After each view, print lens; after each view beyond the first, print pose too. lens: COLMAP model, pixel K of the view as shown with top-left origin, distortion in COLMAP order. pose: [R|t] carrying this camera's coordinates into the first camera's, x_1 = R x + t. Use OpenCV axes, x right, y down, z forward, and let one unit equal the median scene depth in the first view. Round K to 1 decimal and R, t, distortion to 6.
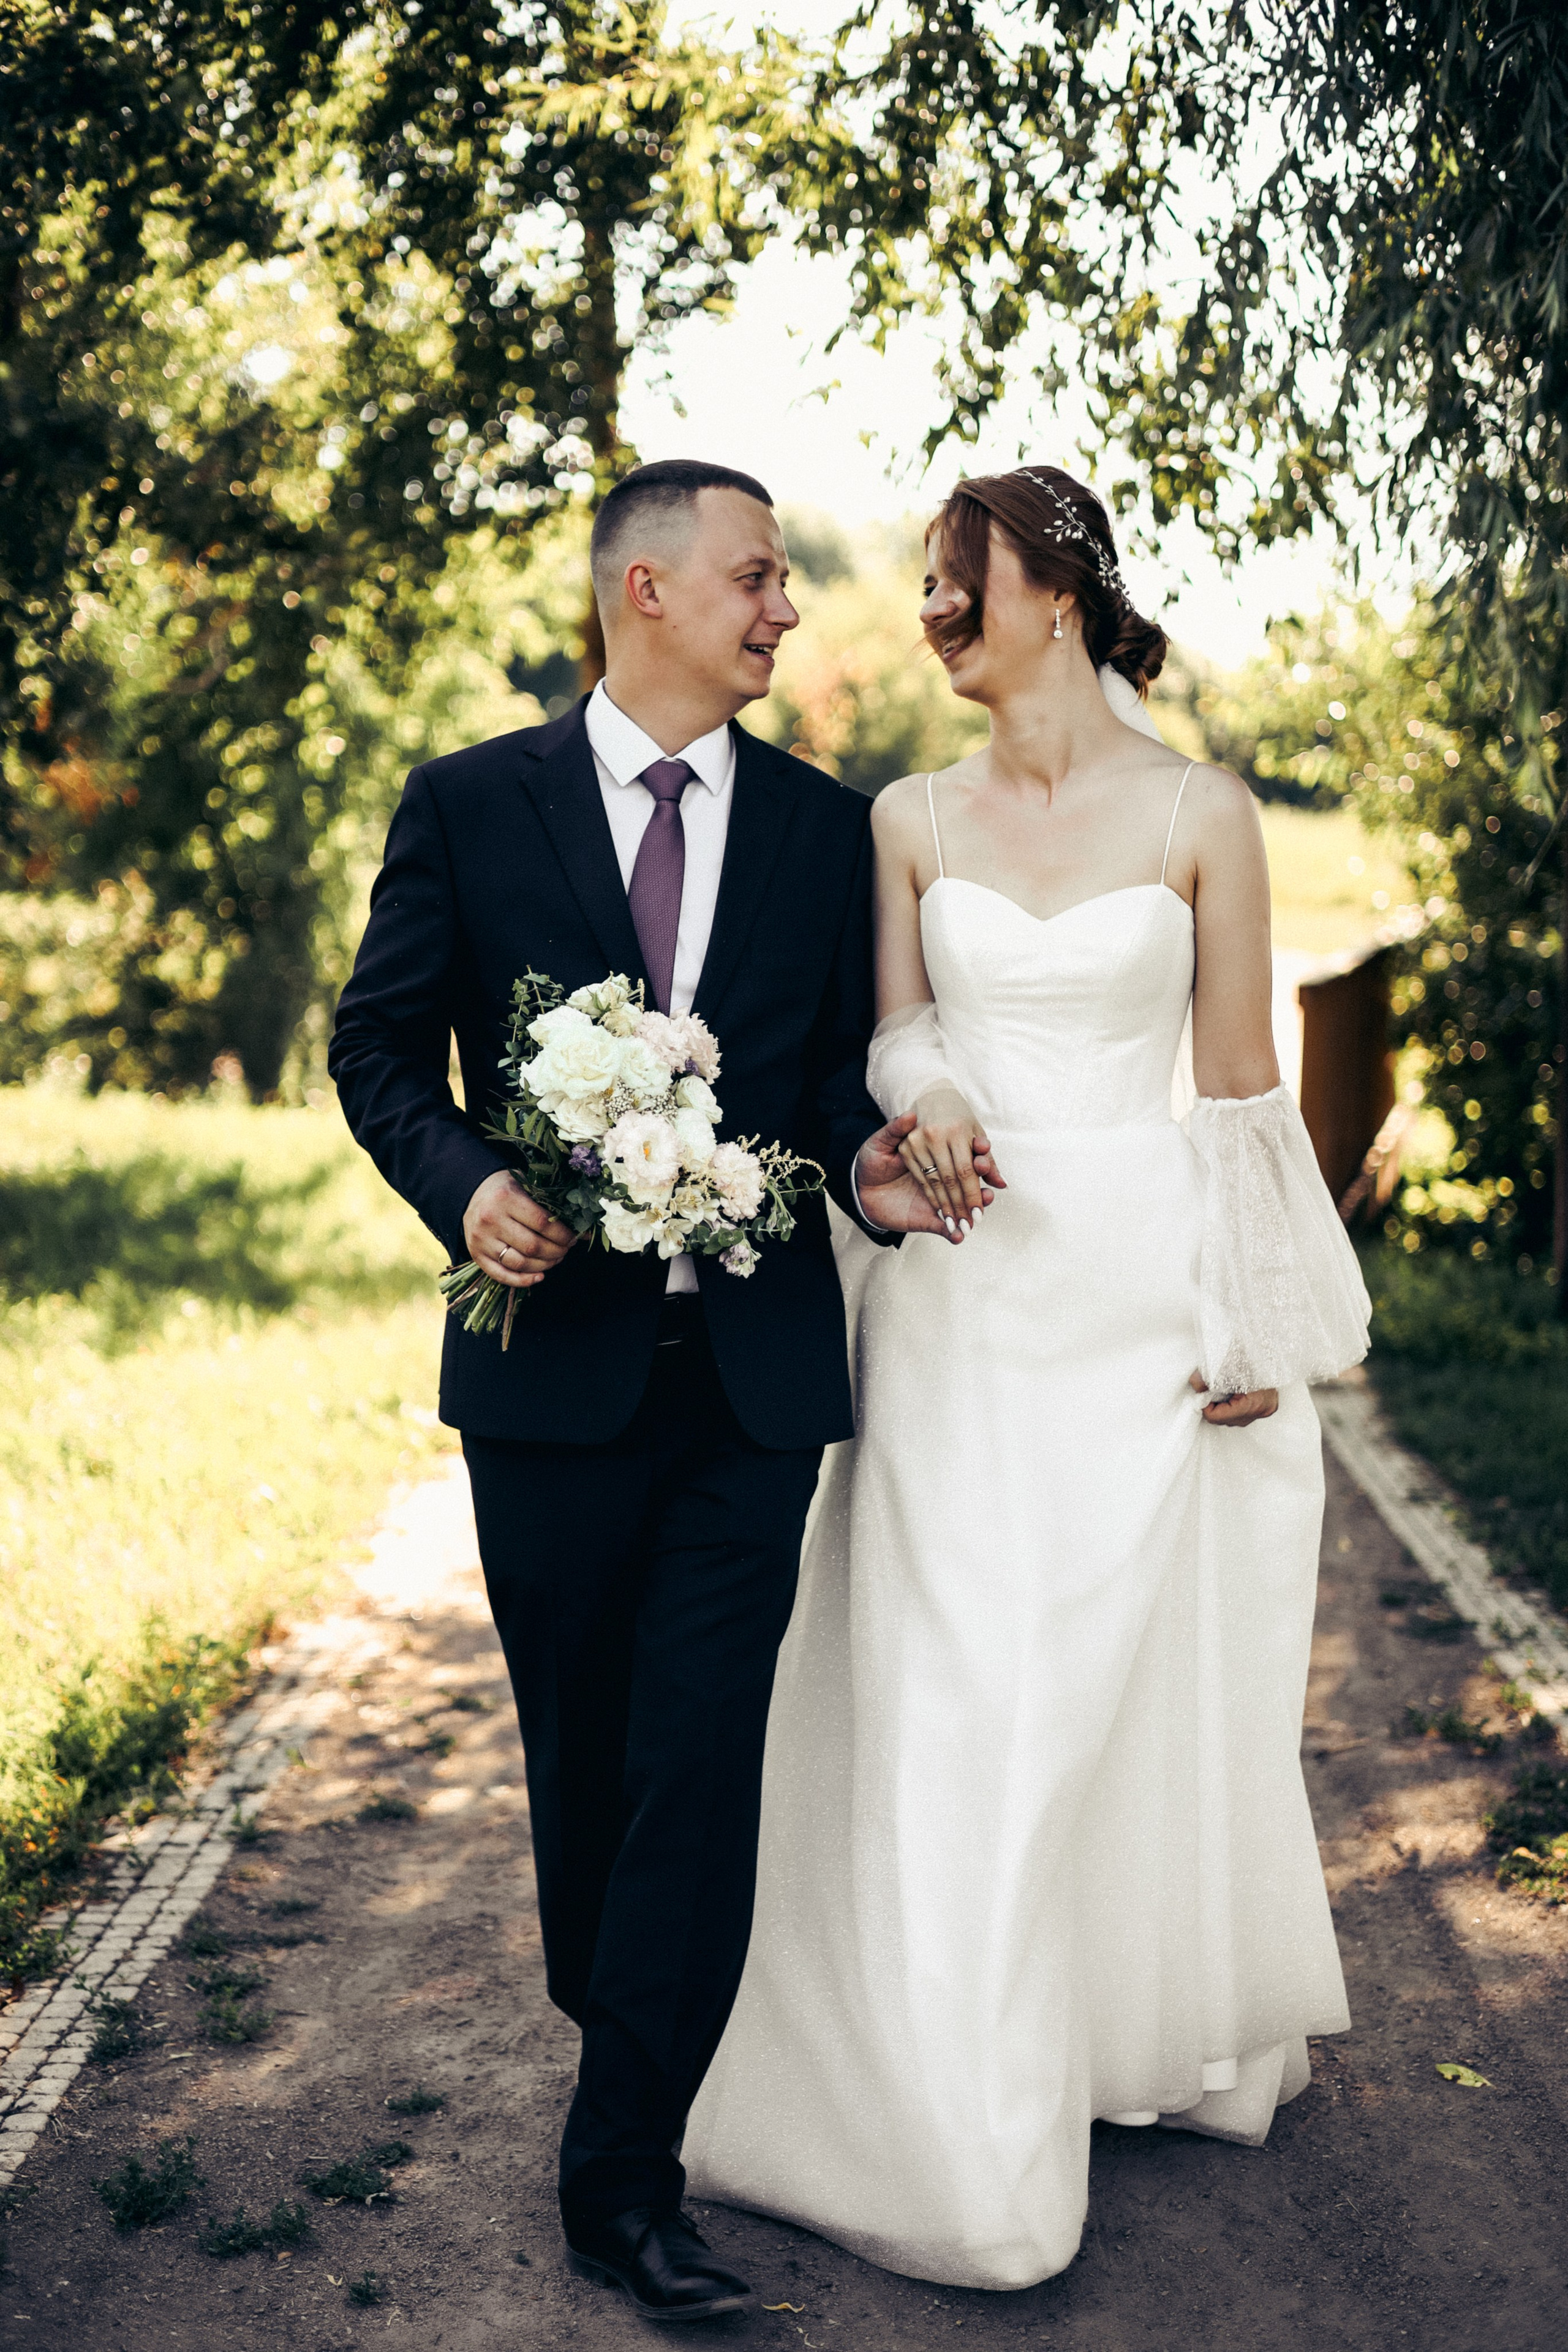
lens RADIAL K [[3300.9, 0, 784.0], [0, 3300.9, 1176.0], [0, 0, 1]] dist [0.161040, -0.818760]
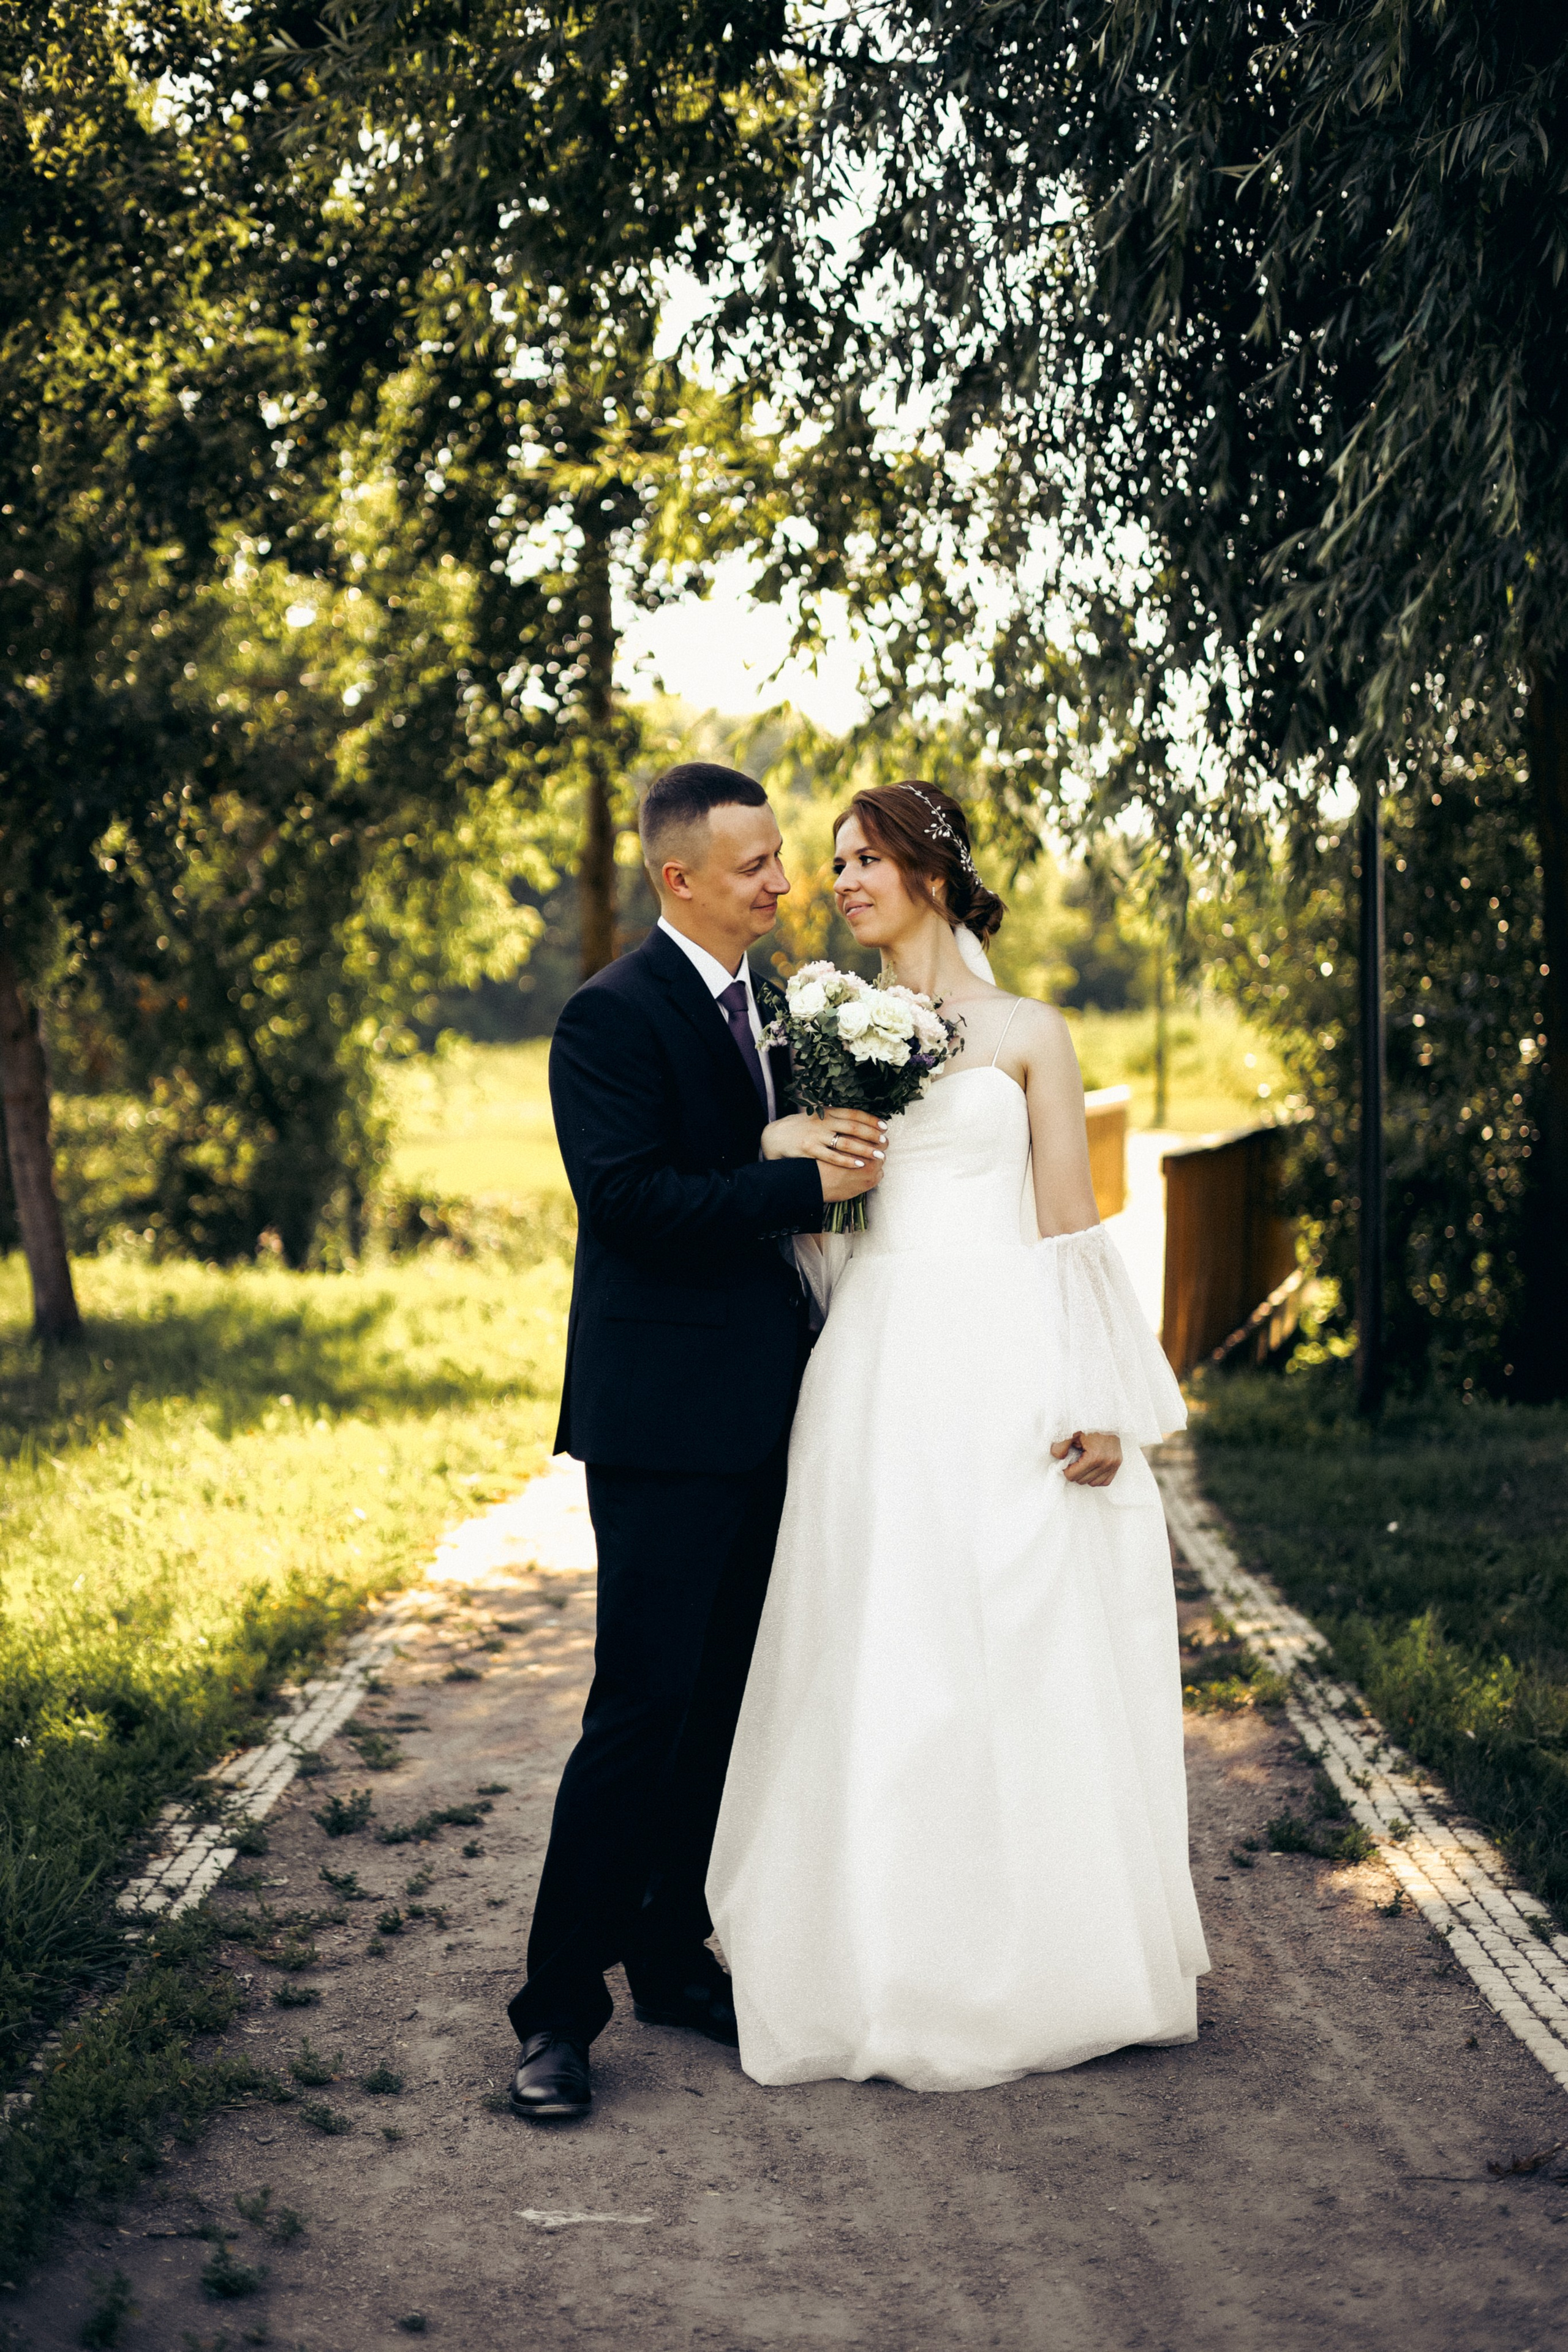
lens RADIAL K [[3300.9, 0, 784.0], [0, 3300.9, 1176.0], [0, 0, 1]] dist [0.161040, -0.818760]
pose [[0.999992, -0.003693, 0.001784, 0.010867], [0.003791, 0.998269, -0.058687, 0.019672], [-0.001565, 0.058693, 0.998275, -0.213828]]
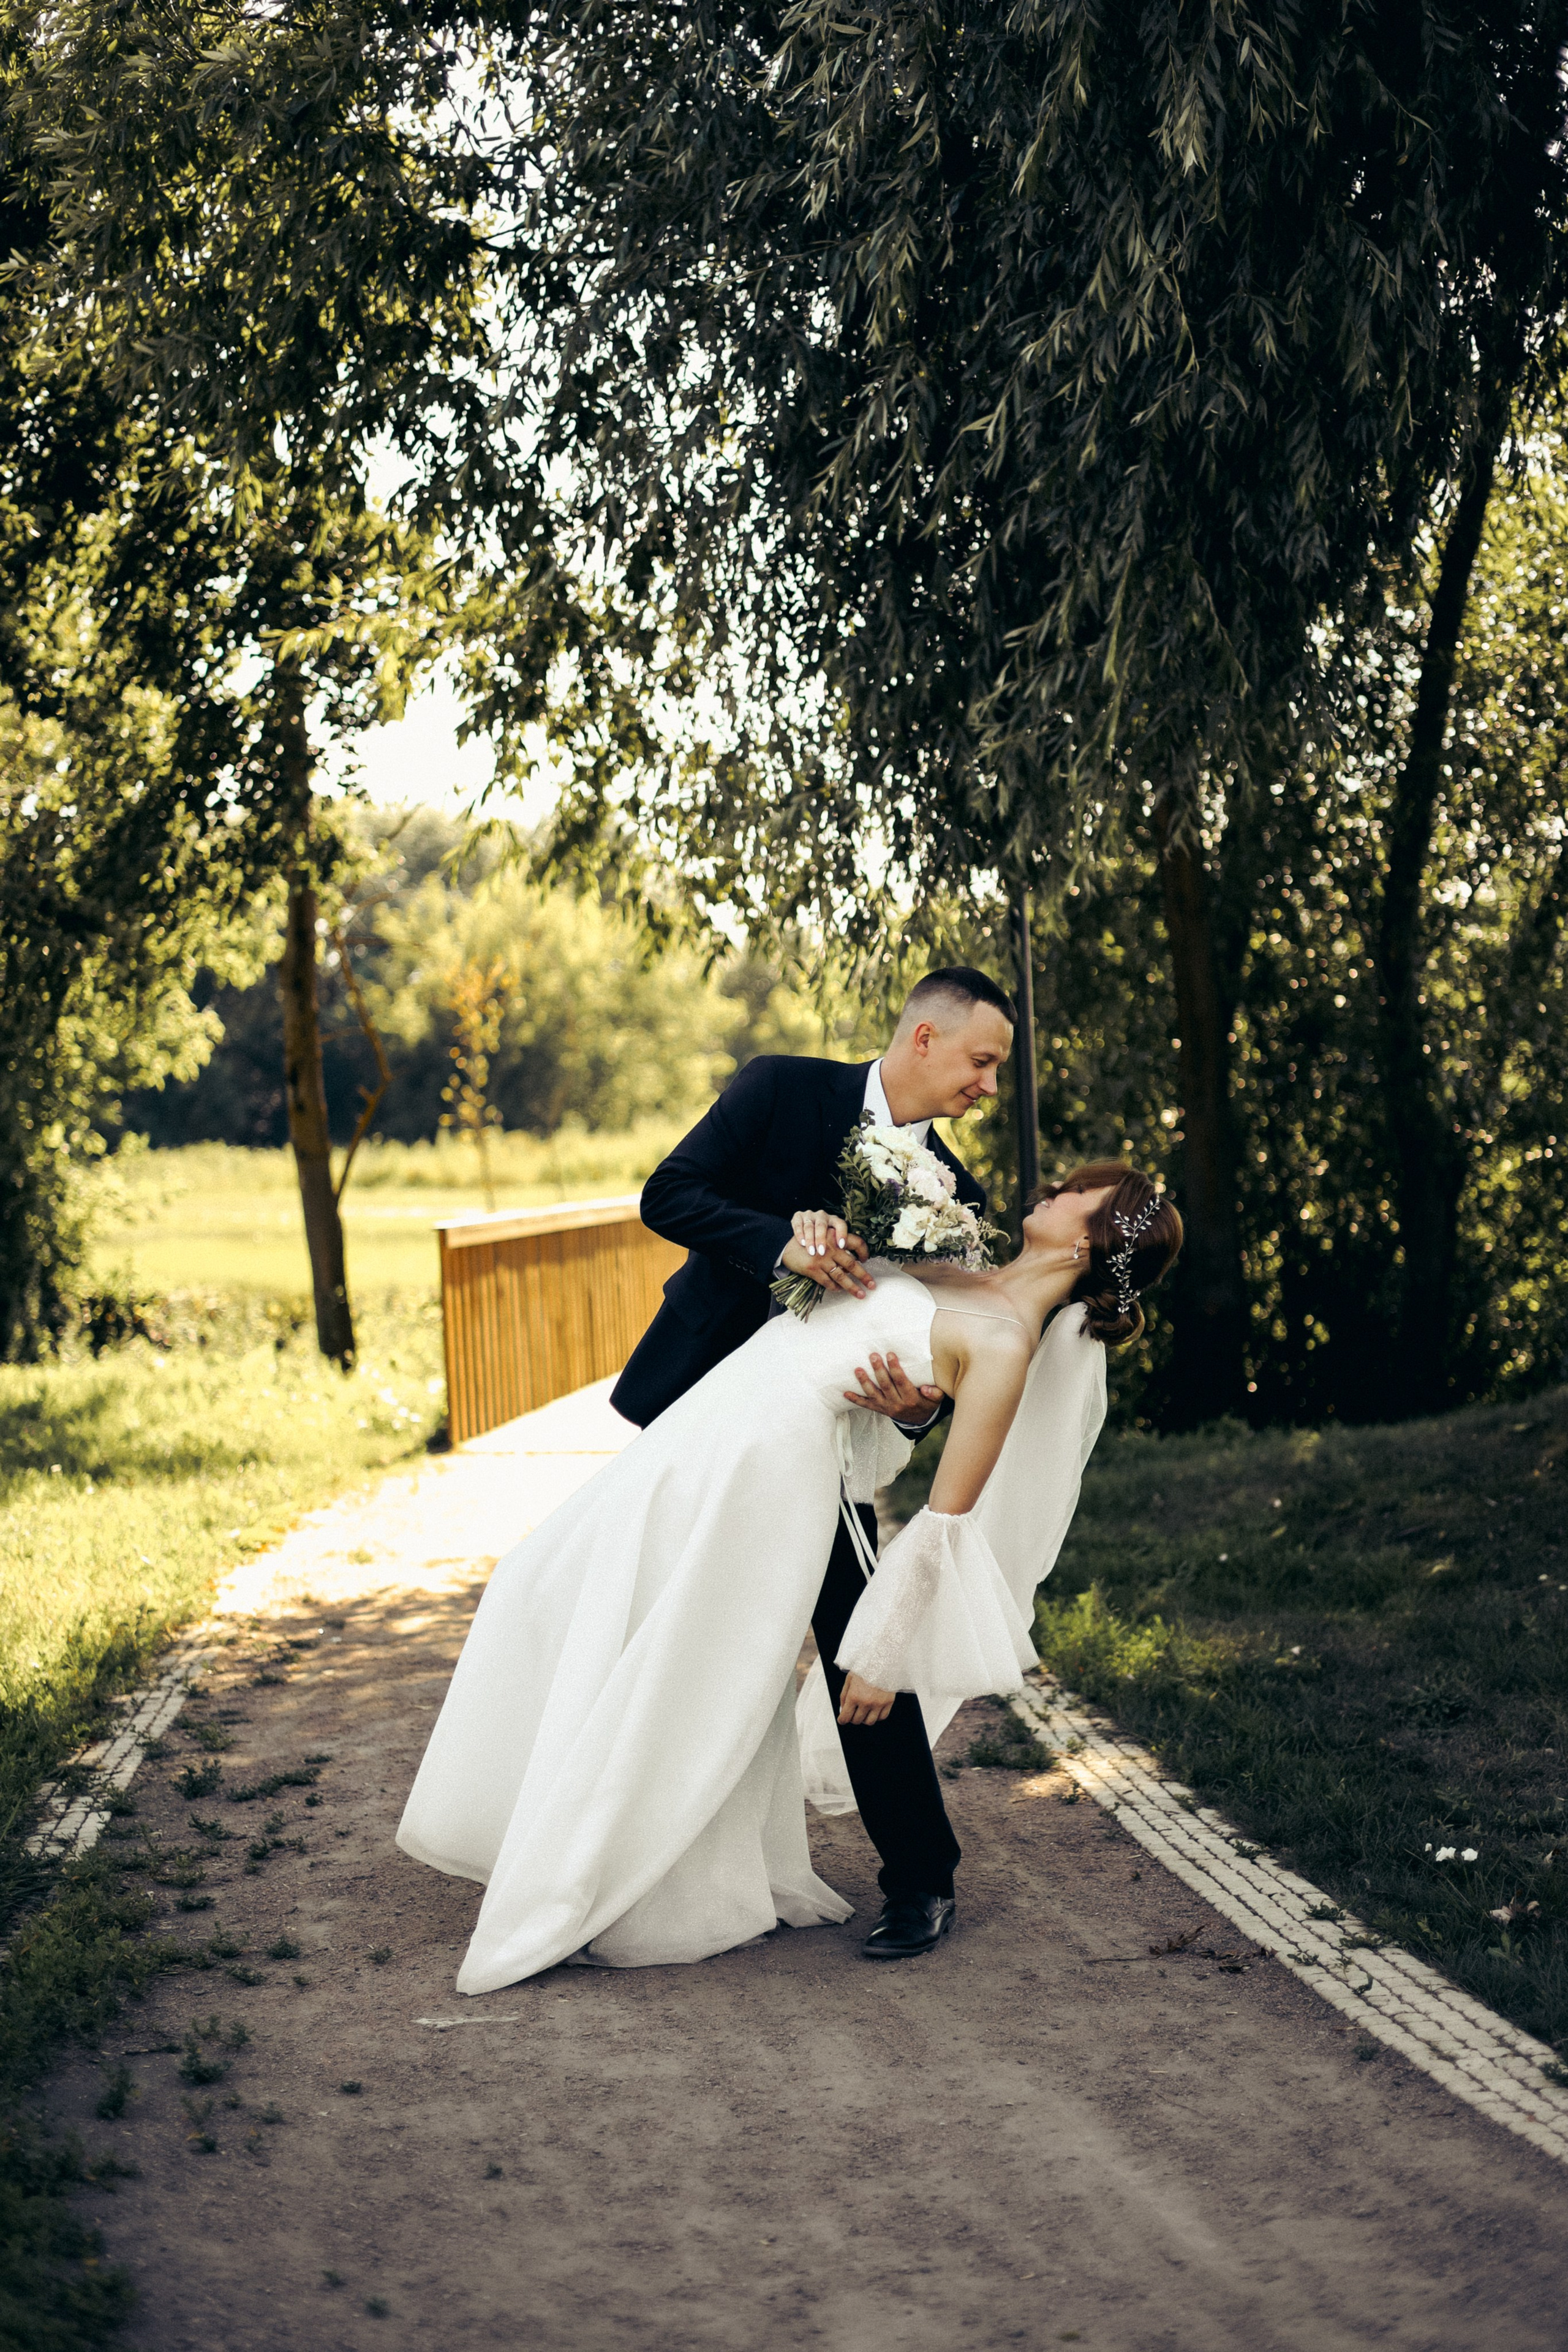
lens RADIAL K [[3317.7, 0, 786.4], [0, 3317.7, 1111.4], [0, 0, 1]] dist [0.159114, -0.858076]
pose [[0.993860, -0.032005, 0.105916, -0.009205], [0.042986, 0.993744, -0.103078, 0.032926], [-0.101954, 0.106998, 0.989018, -0.318756]]
